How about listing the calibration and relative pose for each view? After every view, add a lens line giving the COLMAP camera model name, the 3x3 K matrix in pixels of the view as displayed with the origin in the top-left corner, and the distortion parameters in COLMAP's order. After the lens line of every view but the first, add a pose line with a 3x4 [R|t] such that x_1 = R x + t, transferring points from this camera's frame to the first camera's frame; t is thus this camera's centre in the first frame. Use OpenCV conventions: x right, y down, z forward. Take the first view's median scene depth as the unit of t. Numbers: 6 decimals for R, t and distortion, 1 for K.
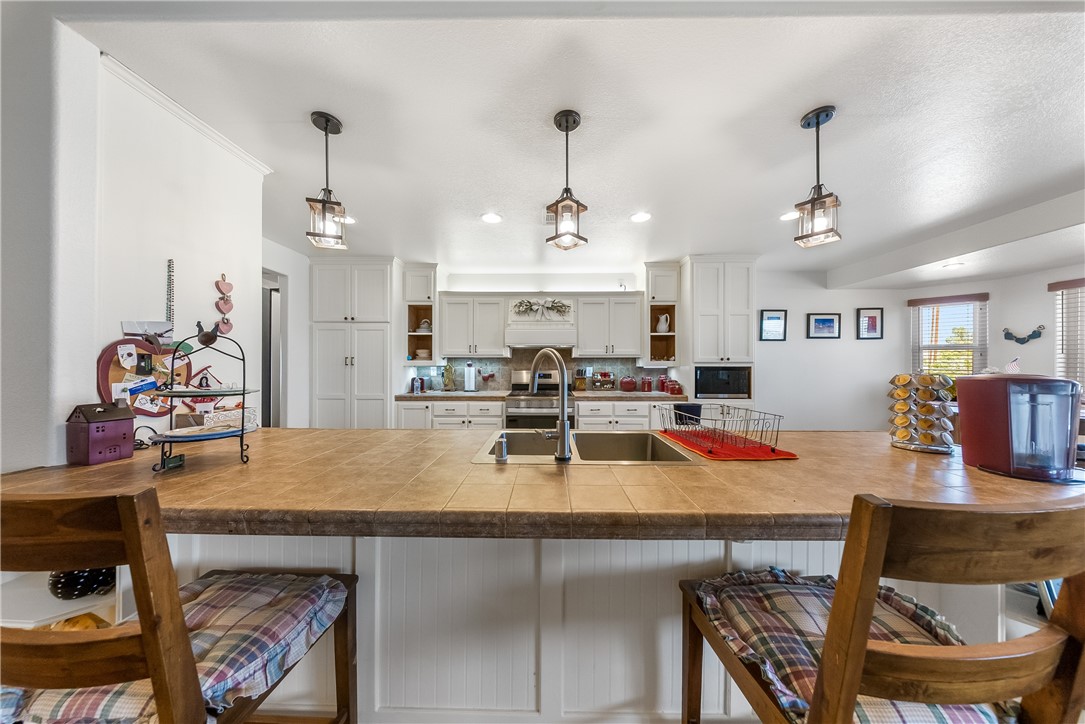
lens RADIAL K [[322.5, 0, 543.3], [0, 322.5, 363.2], [0, 0, 1]] dist [0.000770, -0.001815]
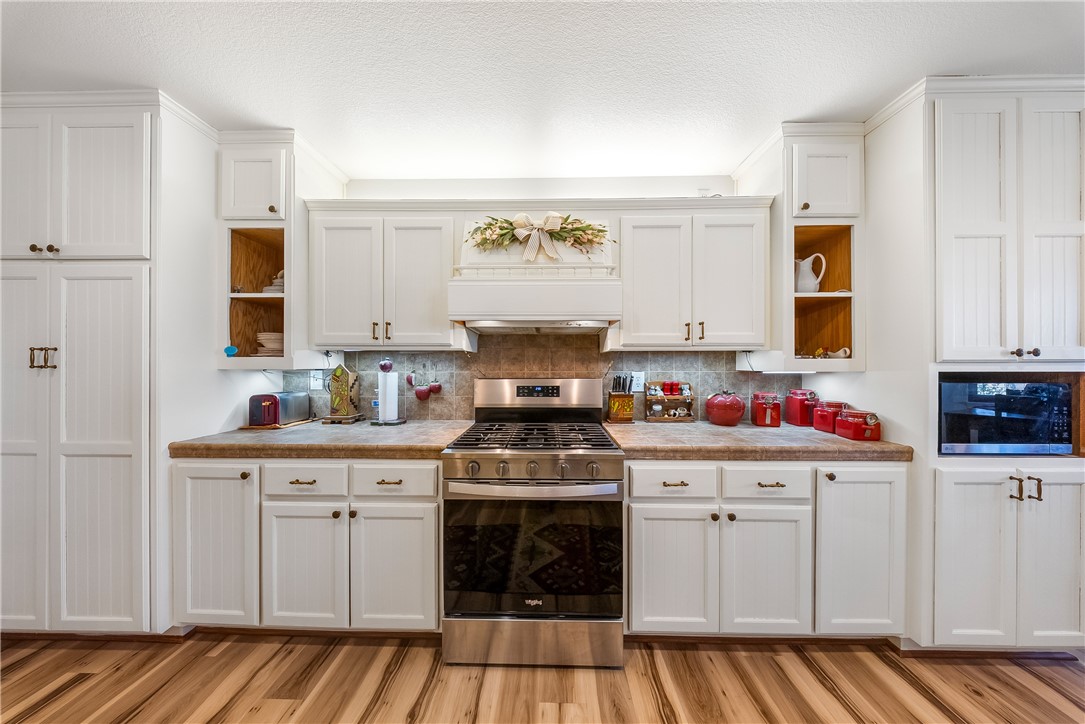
lens RADIAL K [[322.5, 0, 543.3], [0, 322.5, 363.2], [0, 0, 1]] dist [0.000770, -0.001815]
pose [[0.999990, 0.000112, -0.004401, 0.004393], [-0.000122, 0.999997, -0.002233, 0.000574], [0.004401, 0.002234, 0.999988, 0.572454]]
